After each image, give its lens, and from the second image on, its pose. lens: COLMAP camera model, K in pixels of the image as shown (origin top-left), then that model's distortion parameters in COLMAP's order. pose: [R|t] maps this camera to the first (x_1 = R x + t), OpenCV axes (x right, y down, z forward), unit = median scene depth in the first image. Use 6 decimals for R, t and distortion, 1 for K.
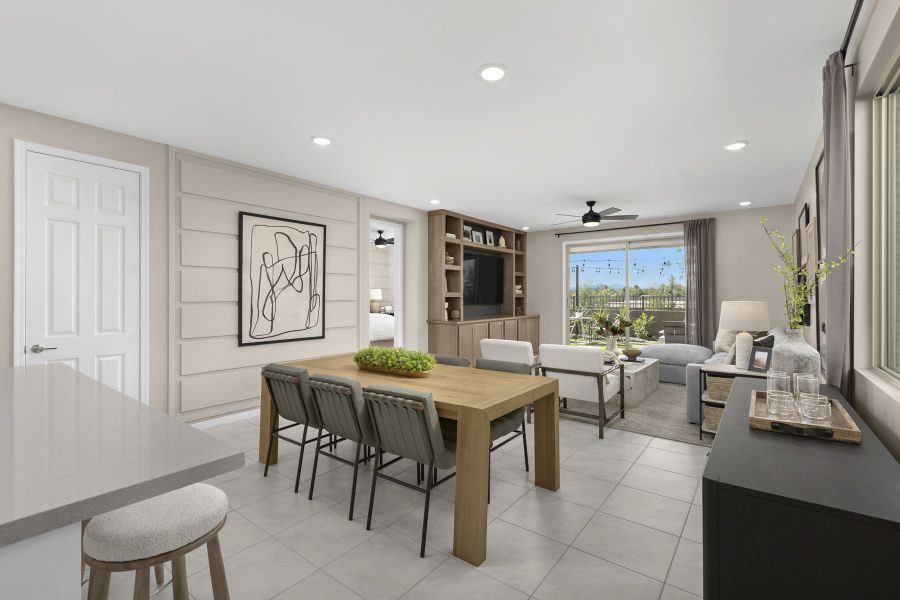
lens RADIAL K [[395.6, 0, 451.1], [0, 395.6, 299.5], [0, 0, 1]] dist [0.000336, -0.000061]
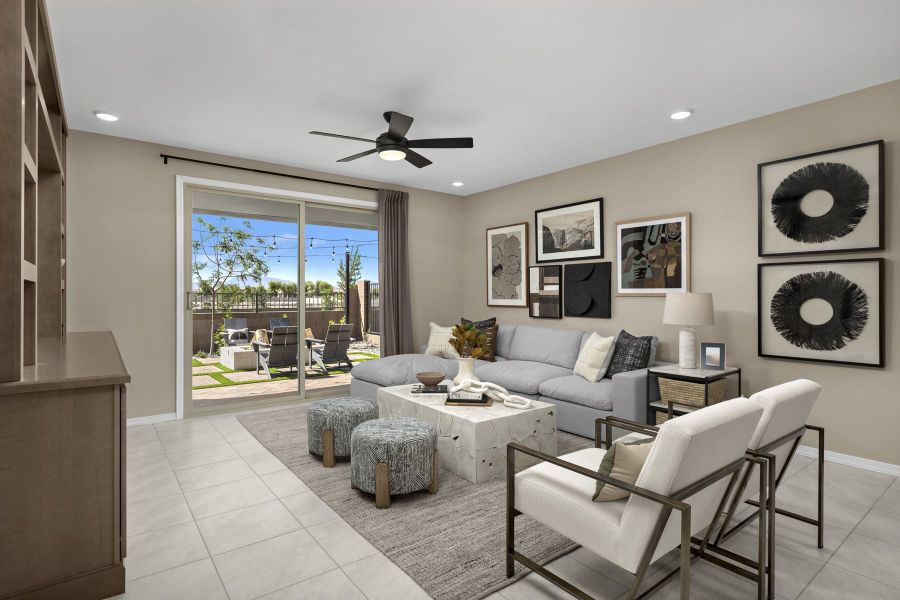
lens RADIAL K [[464.4, 0, 442.3], [0, 464.4, 297.1], [0, 0, 1]] dist [-0.001119, -0.000466]
pose [[0.254689, -0.003862, 0.967015, -0.221200], [0.003829, 0.999988, 0.002985, 0.003400], [-0.967015, 0.002943, 0.254701, 0.654307]]
